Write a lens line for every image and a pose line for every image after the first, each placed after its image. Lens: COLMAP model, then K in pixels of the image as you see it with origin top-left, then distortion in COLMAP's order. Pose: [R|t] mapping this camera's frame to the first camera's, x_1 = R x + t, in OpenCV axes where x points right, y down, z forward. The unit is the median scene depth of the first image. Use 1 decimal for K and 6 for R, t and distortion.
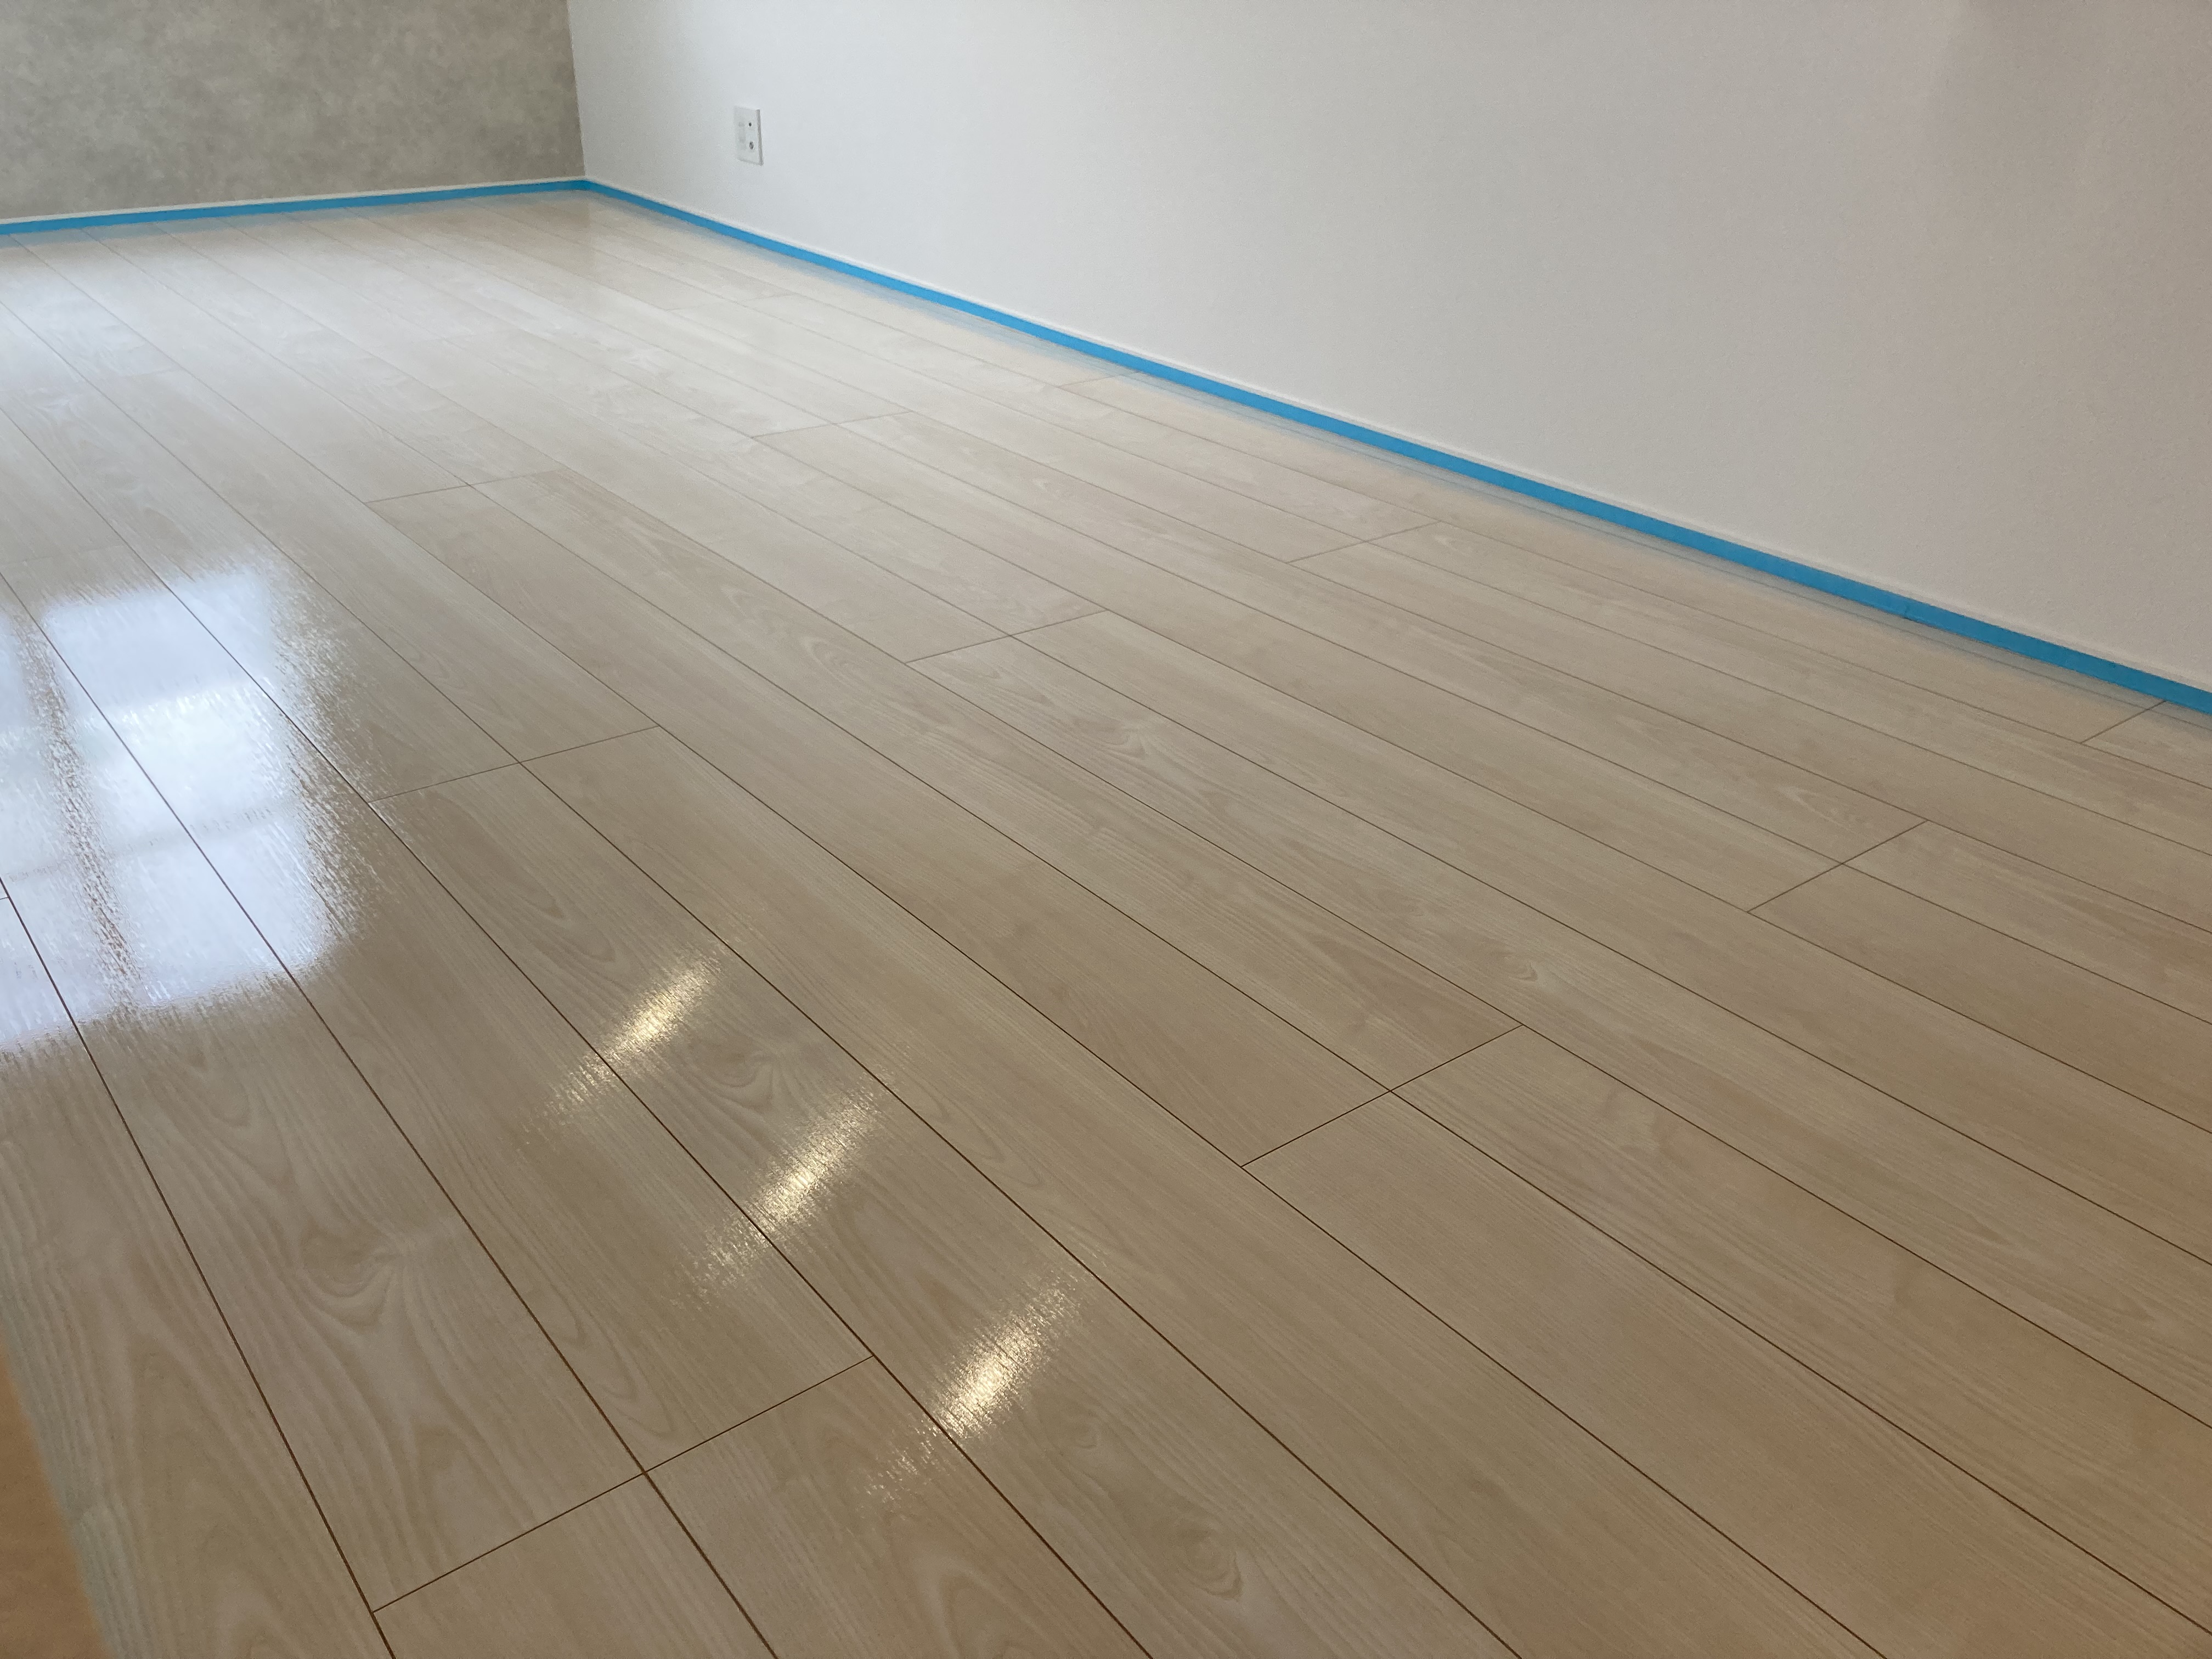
lens RADIAL K [[1812.5, 0, 1094.0], [0, 1812.5, 797.1], [0, 0, 1]] dist [0.023620, -0.016377]
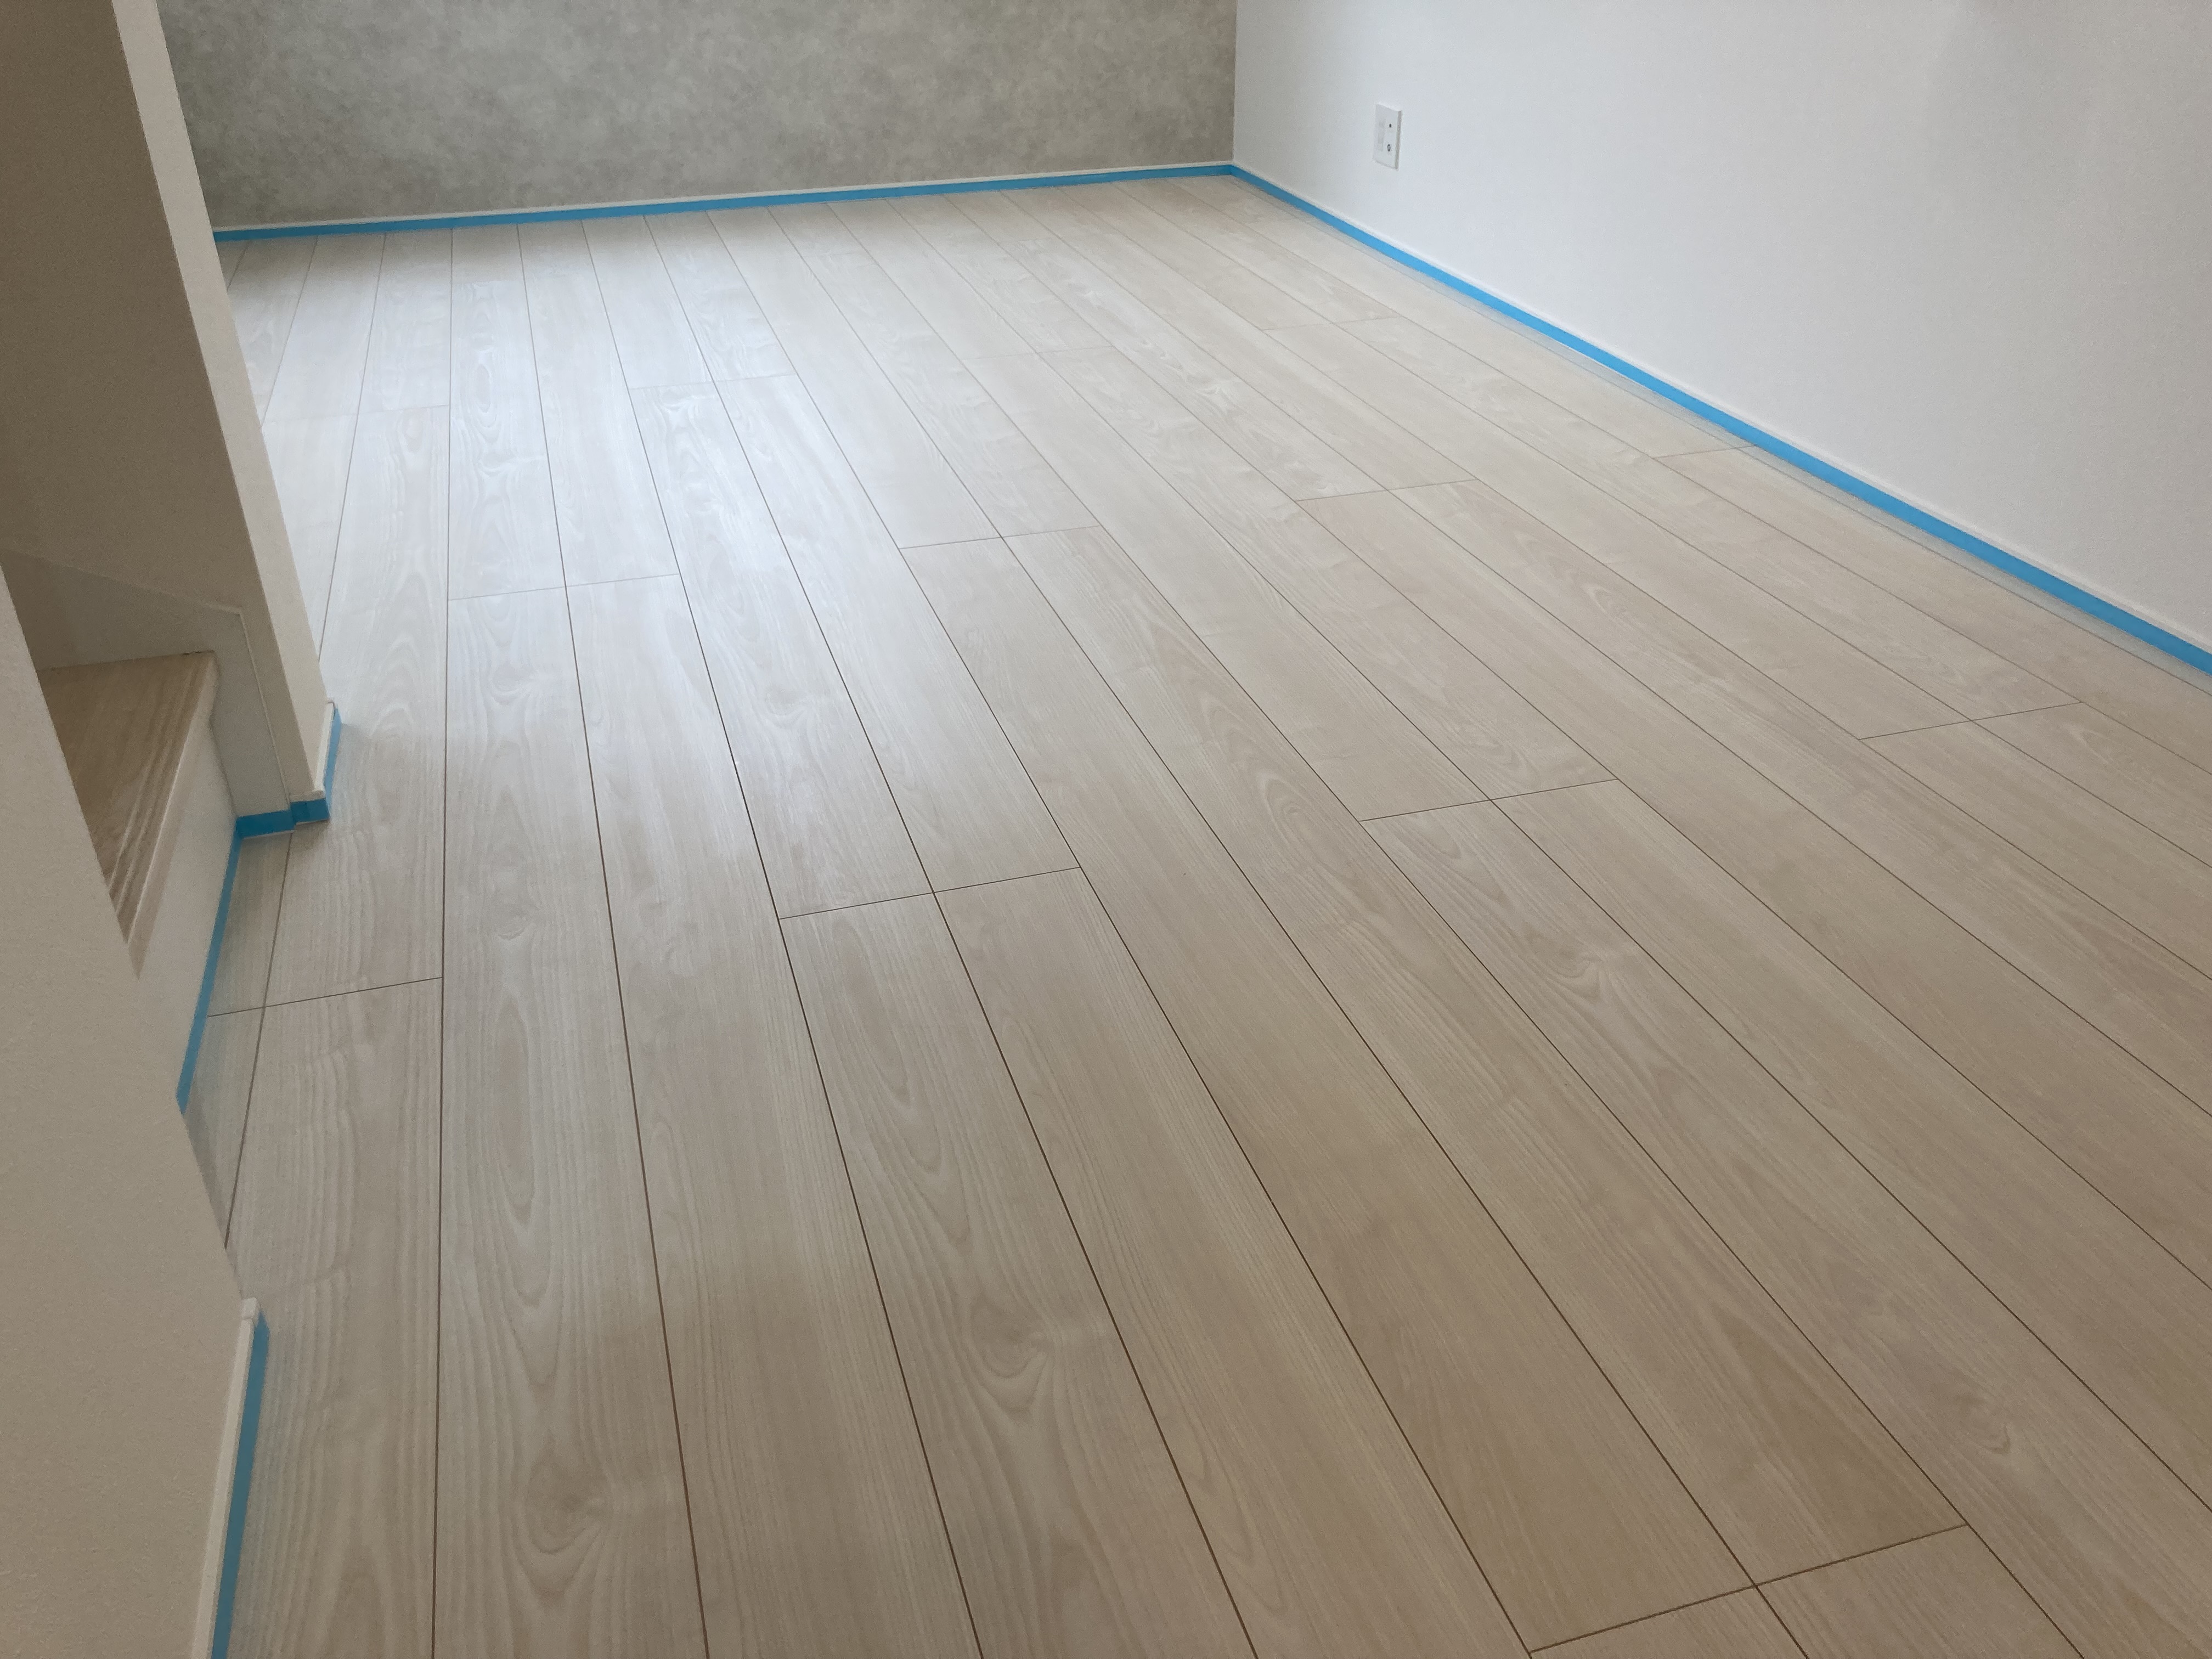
lens RADIAL K [[1812.5, 0, 1094.0], [0, 1812.5, 797.1], [0, 0, 1]] dist [0.023620, -0.016377]
pose [[0.931855, 0.152506, -0.329225, 0.050645], [-0.139516, 0.988221, 0.062880, -0.093965], [0.334936, -0.012663, 0.942156, 0.073898]]
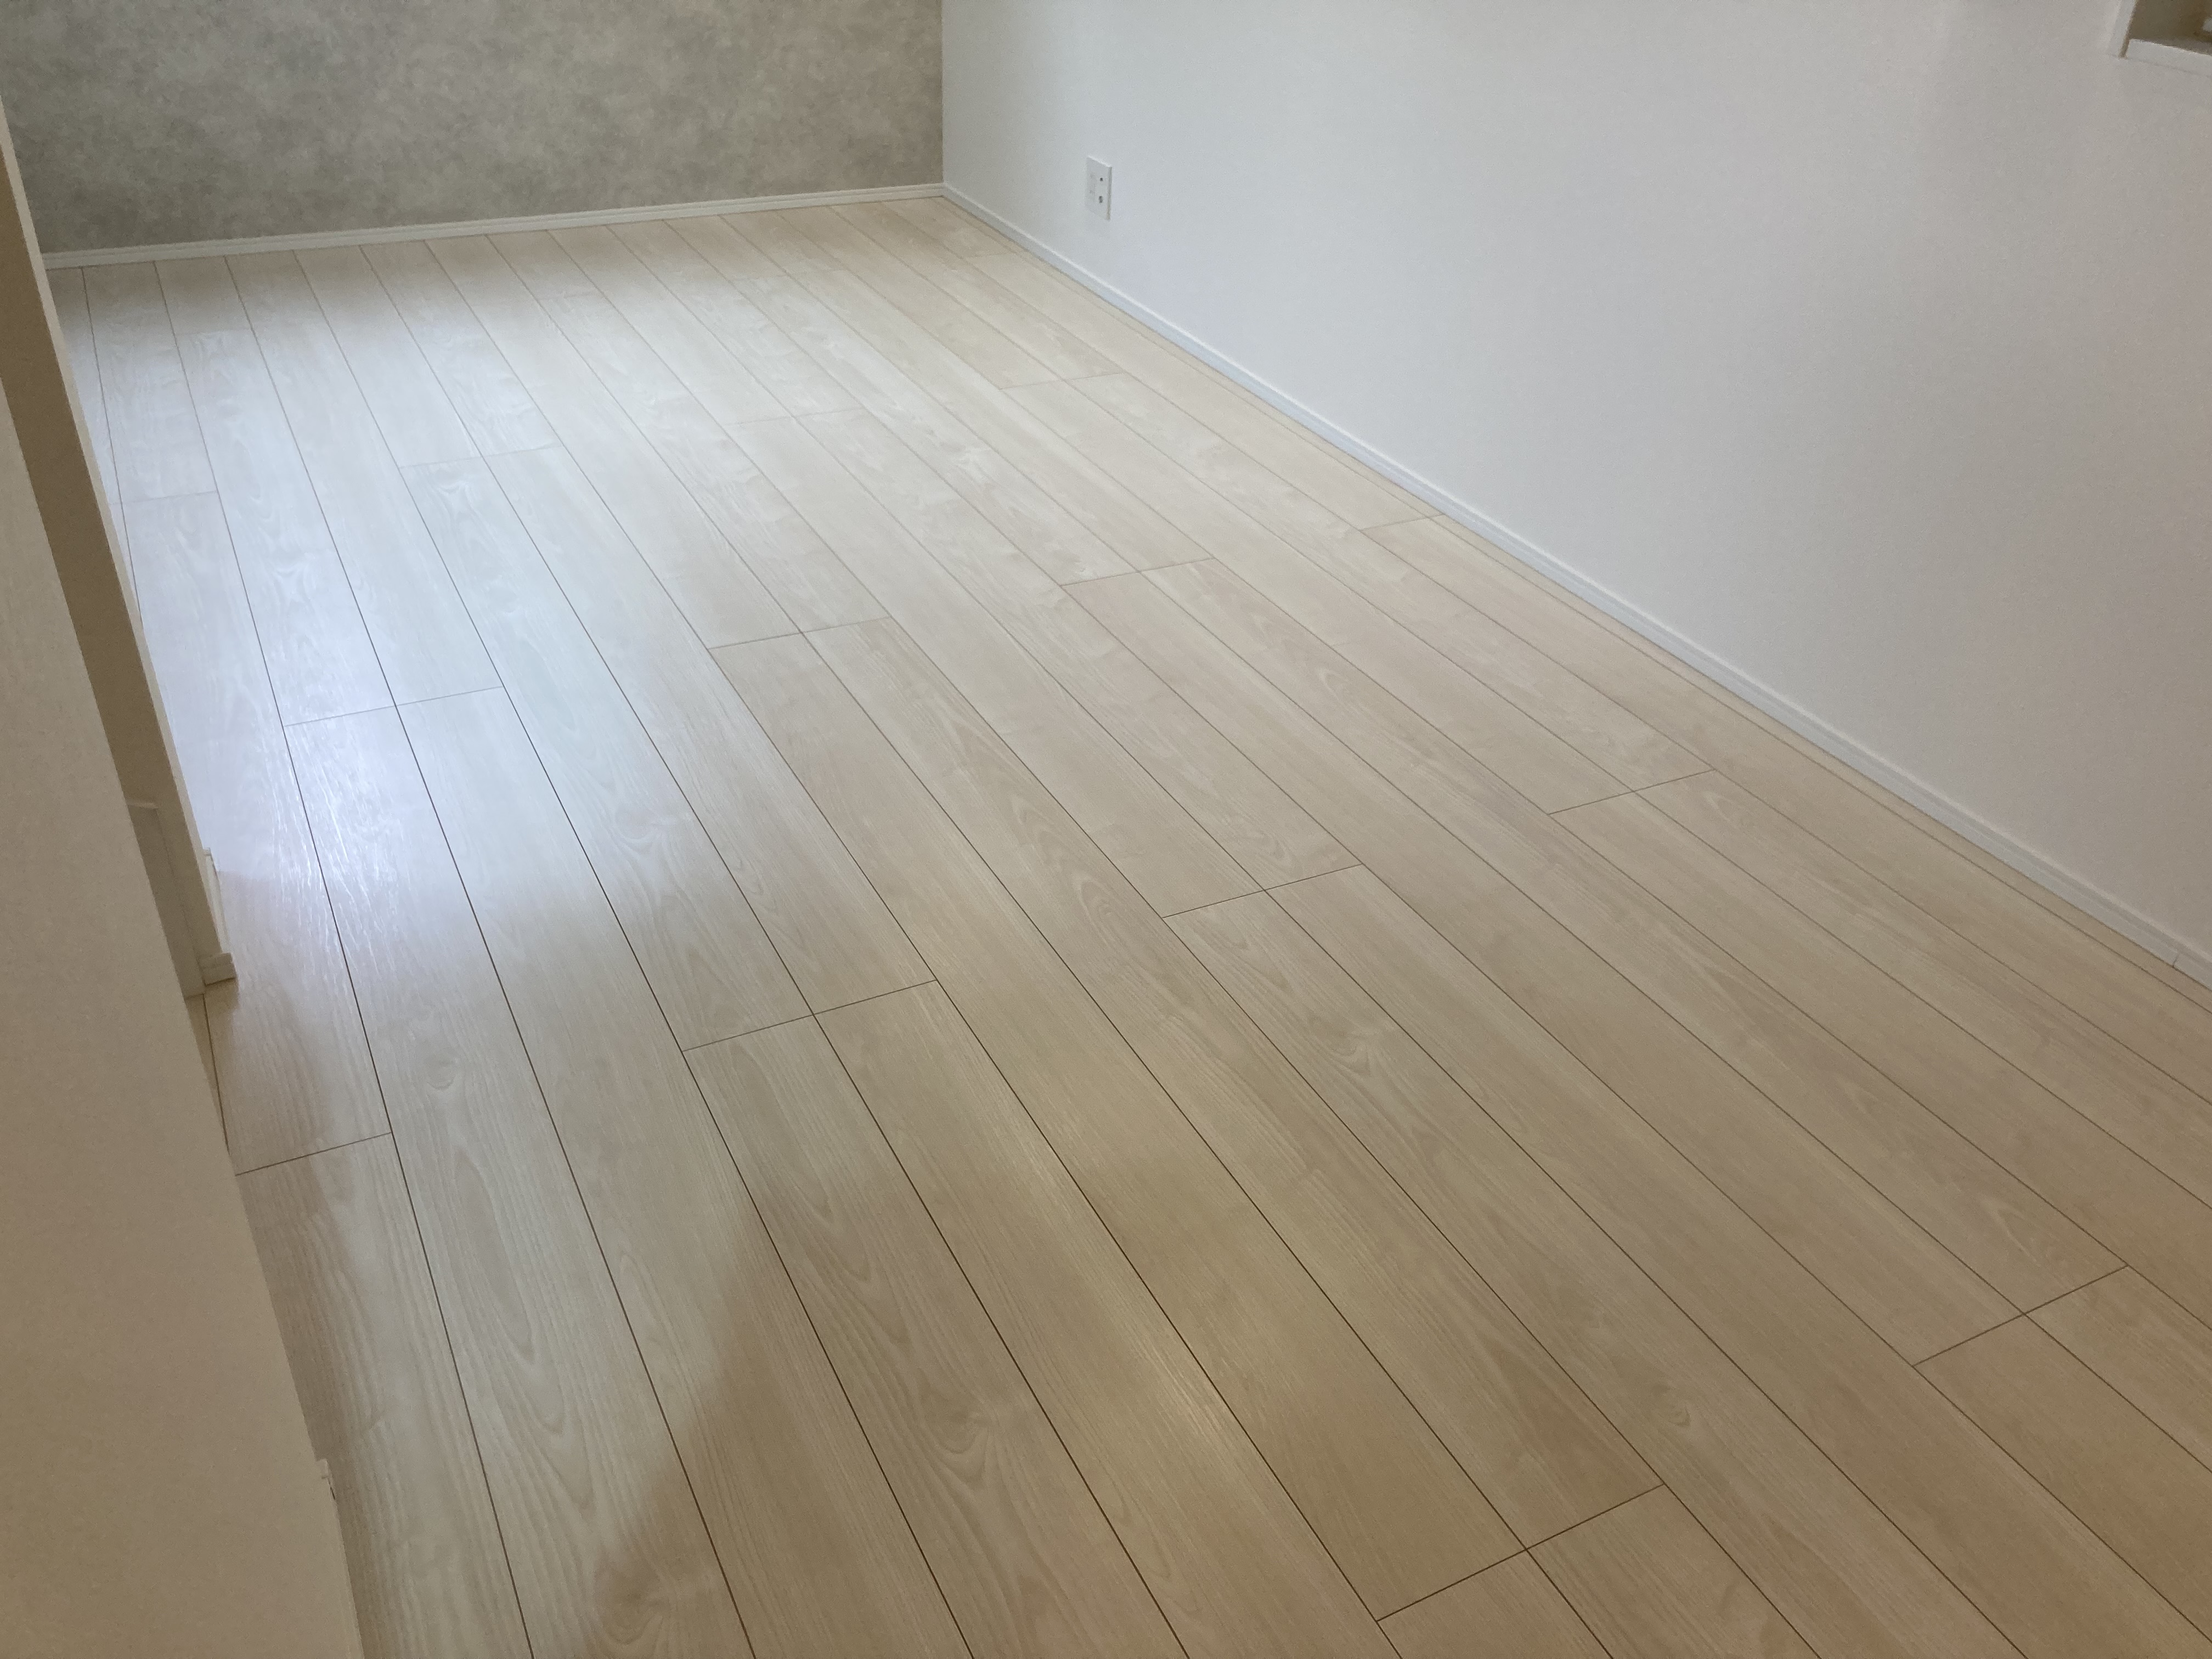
lens RADIAL K [[1802.5, 0, 1106.0], [0, 1802.5, 829.5], [0, 0, 1]] dist [0.017576, -0.014550]
pose [[0.981731, 0.122126, -0.145912, 0.009085], [-0.107272, 0.988596, 0.105688, -0.178408], [0.157155, -0.088105, 0.983636, -0.044455]]
